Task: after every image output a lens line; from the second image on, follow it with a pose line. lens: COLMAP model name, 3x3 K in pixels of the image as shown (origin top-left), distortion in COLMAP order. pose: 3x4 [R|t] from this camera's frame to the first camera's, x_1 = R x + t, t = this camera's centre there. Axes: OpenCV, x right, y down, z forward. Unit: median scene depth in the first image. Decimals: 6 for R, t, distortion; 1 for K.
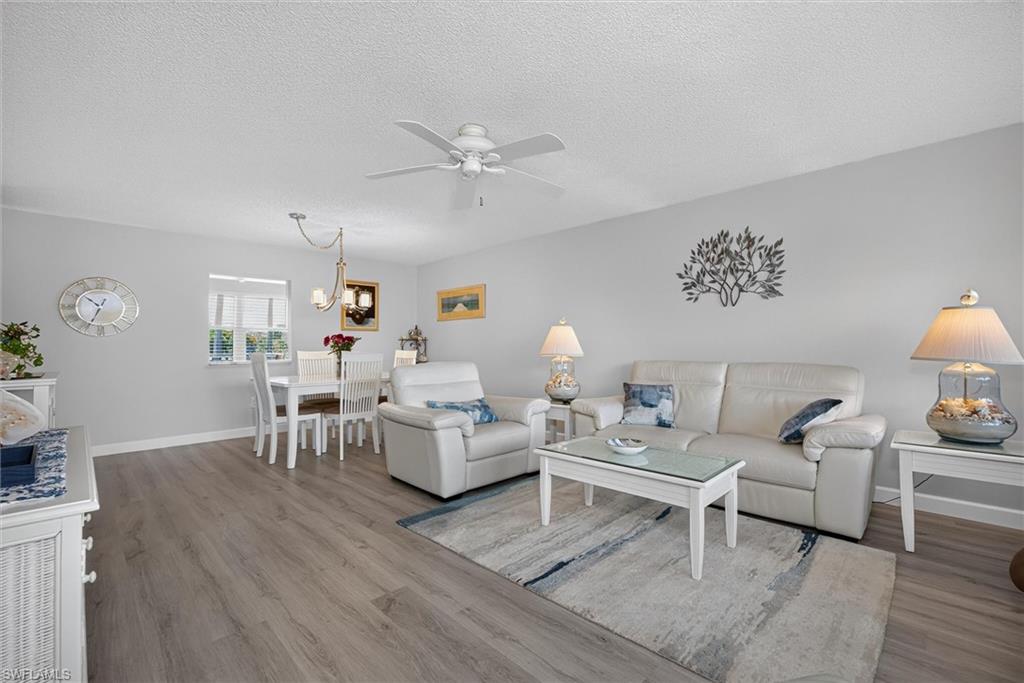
lens RADIAL K [[443.8, 0, 507.3], [0, 443.8, 340.5], [0, 0, 1]] dist [-0.019441, -0.000131]
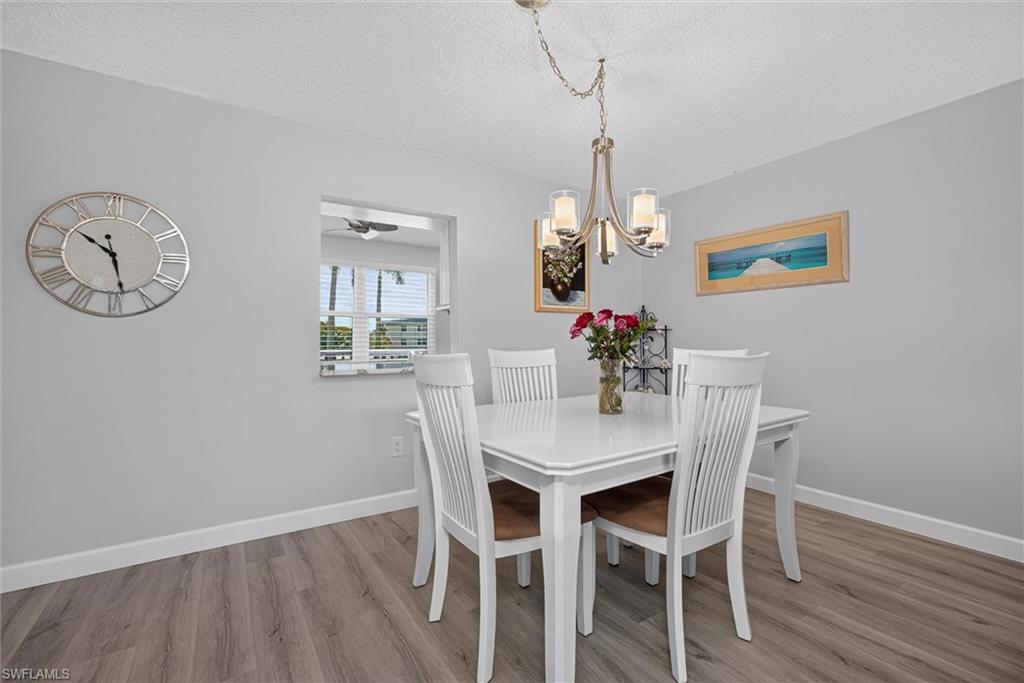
lens RADIAL K [[443.8, 0, 516.9], [0, 443.8, 345.7], [0, 0, 1]] dist [-0.019441, -0.000131]
pose [[0.983306, 0.008912, -0.181742, -0.291899], [-0.005454, 0.999795, 0.019518, 0.009250], [0.181878, -0.018201, 0.983153, 0.438994]]
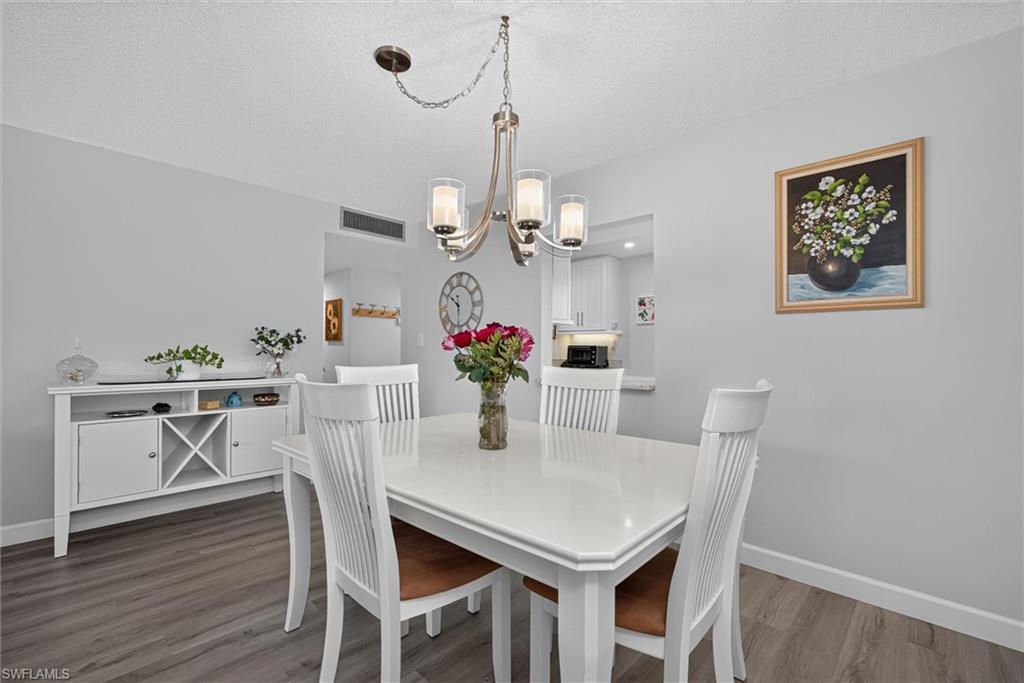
lens RADIAL K [[443.8, 0, 513.5], [0, 443.8, 343.2], [0, 0, 1]] dist [-0.019441, -0.000131]
pose [[0.054221, 0.001870, -0.998527, -0.030304], [0.003166, 0.999993, 0.002045, -0.000338], [0.998524, -0.003272, 0.054215, 0.758222]]
